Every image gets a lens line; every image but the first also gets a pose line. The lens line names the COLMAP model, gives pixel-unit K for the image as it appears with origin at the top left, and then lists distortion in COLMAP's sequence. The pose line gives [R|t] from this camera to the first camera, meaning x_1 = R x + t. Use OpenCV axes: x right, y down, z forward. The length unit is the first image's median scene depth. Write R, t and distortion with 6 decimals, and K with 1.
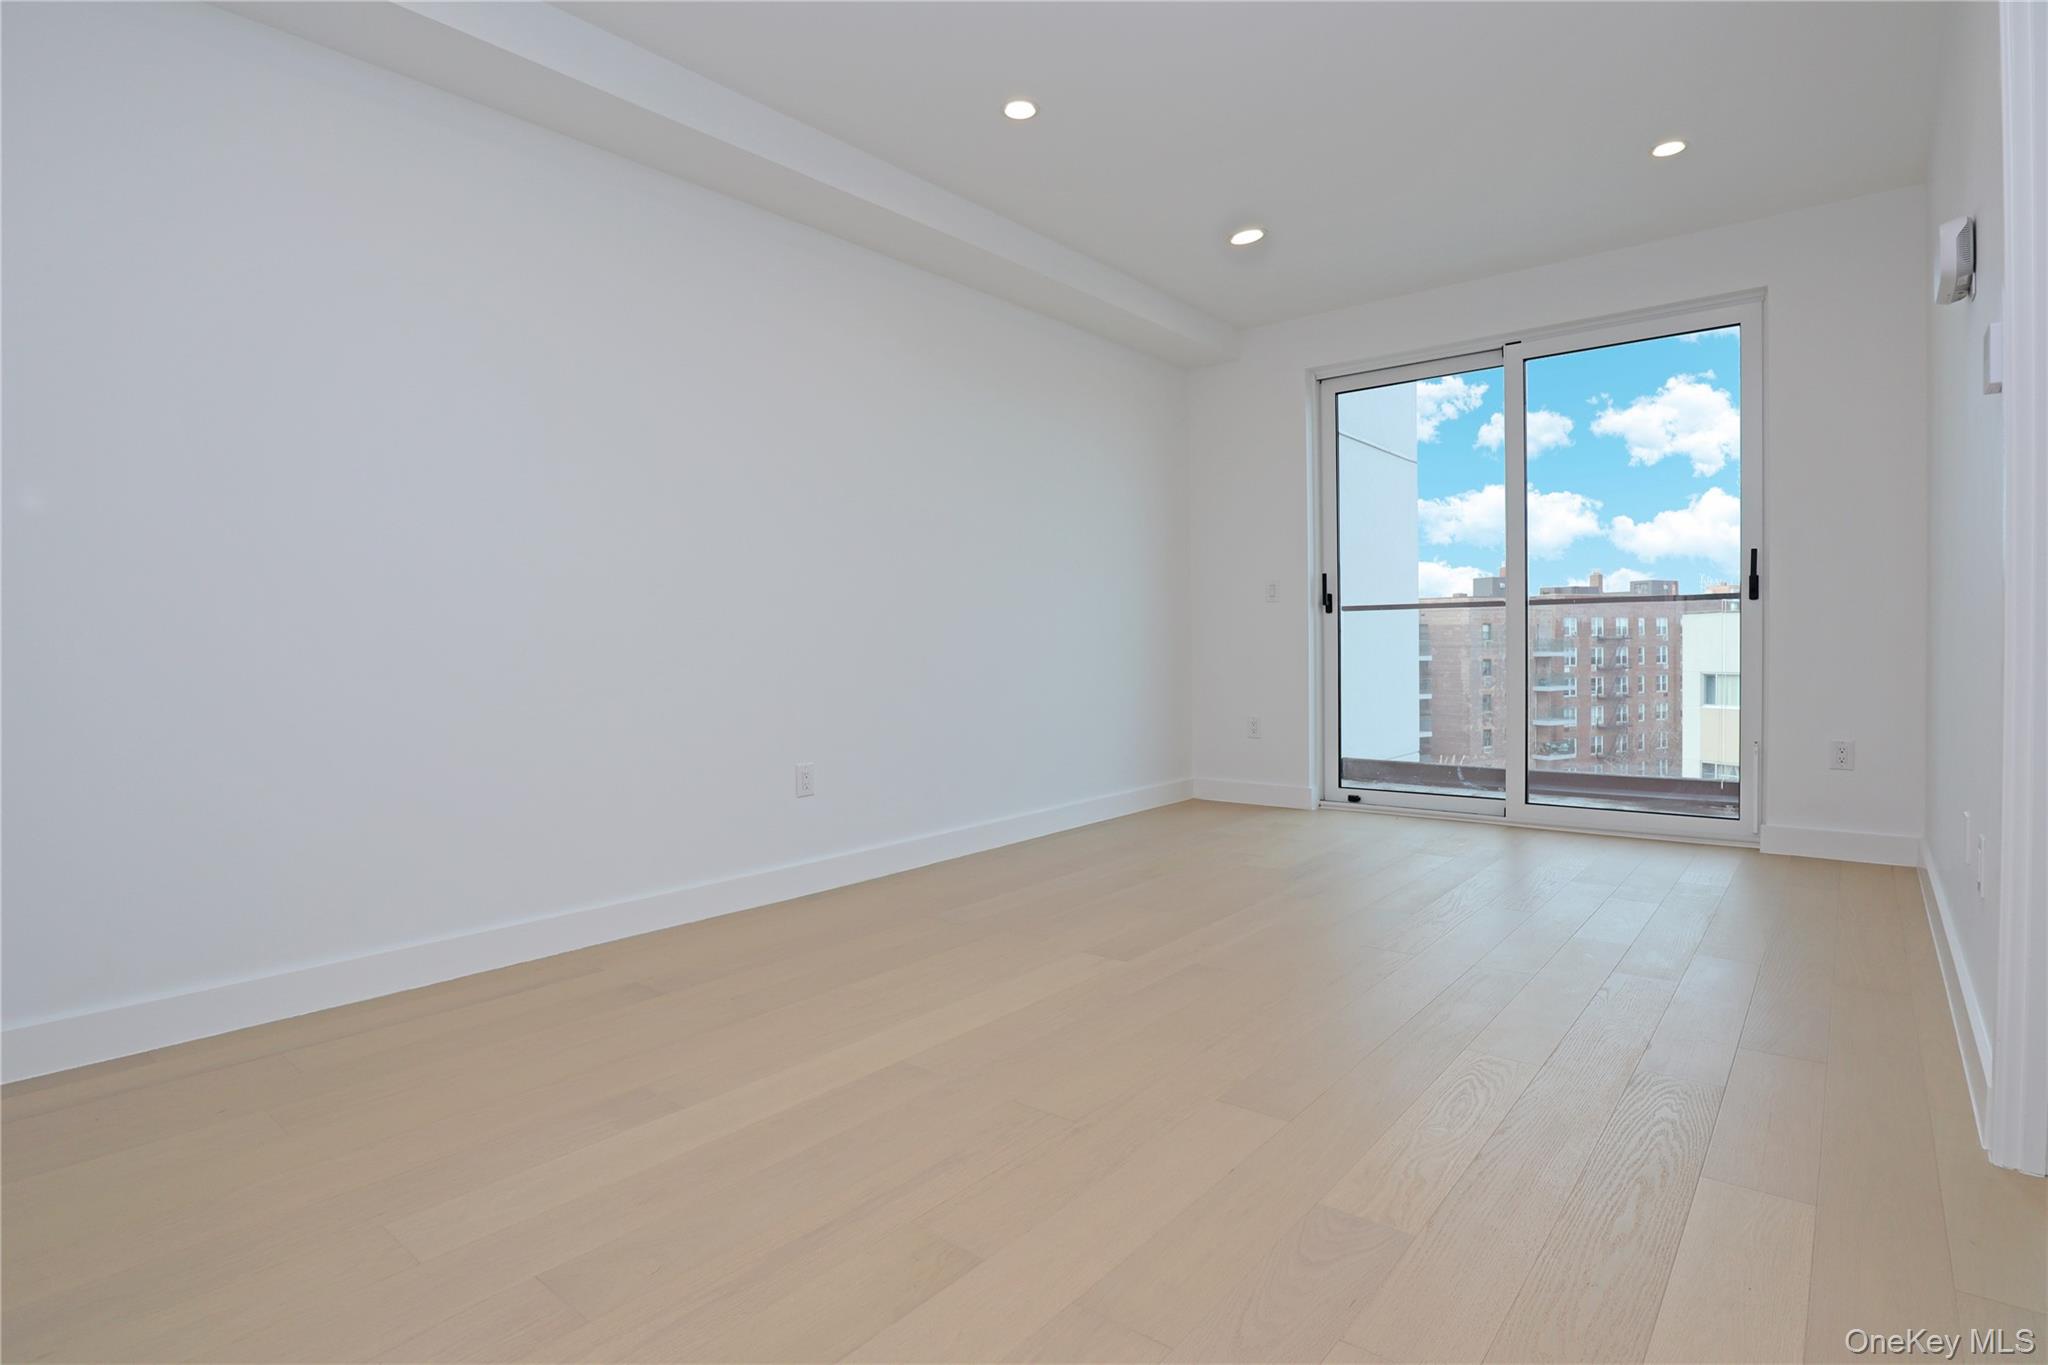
lens RADIAL K [[1032.7, 0, 1042.4], [0, 1032.7, 678.7], [0, 0, 1]] dist [-0.047831, 0.015872]
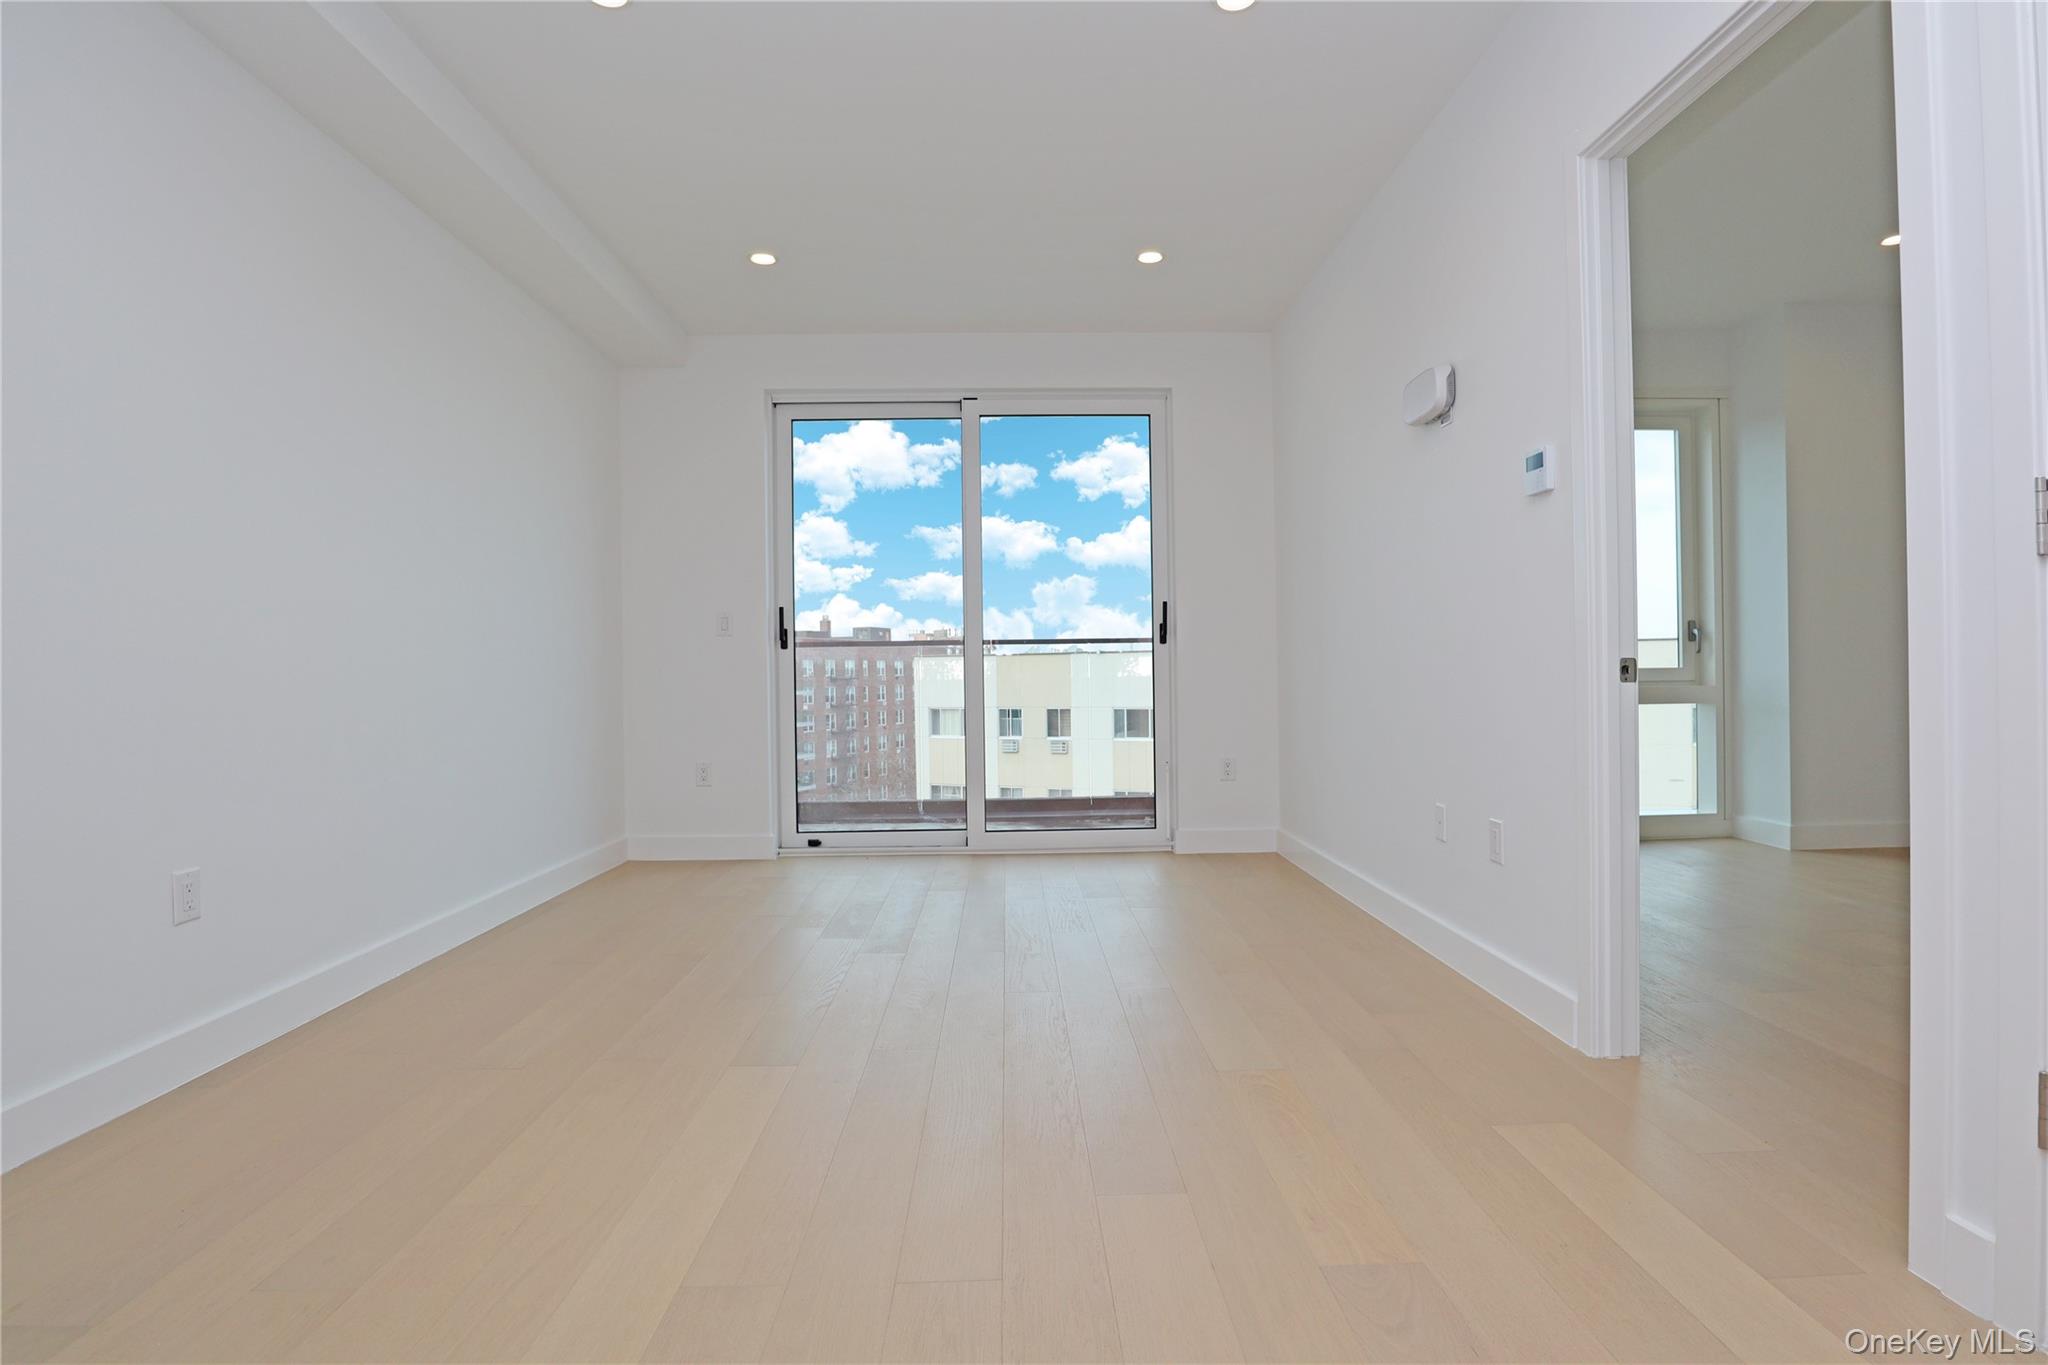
lens RADIAL K [[1032.7, 0, 1042.4], [0, 1032.7, 678.7], [0, 0, 1]] dist [-0.047831, 0.015872]
pose [[0.757575, 0.001789, 0.652746, -0.156201], [0.023813, 0.999255, -0.030377, -0.001971], [-0.652314, 0.038557, 0.756968, 0.125779]]
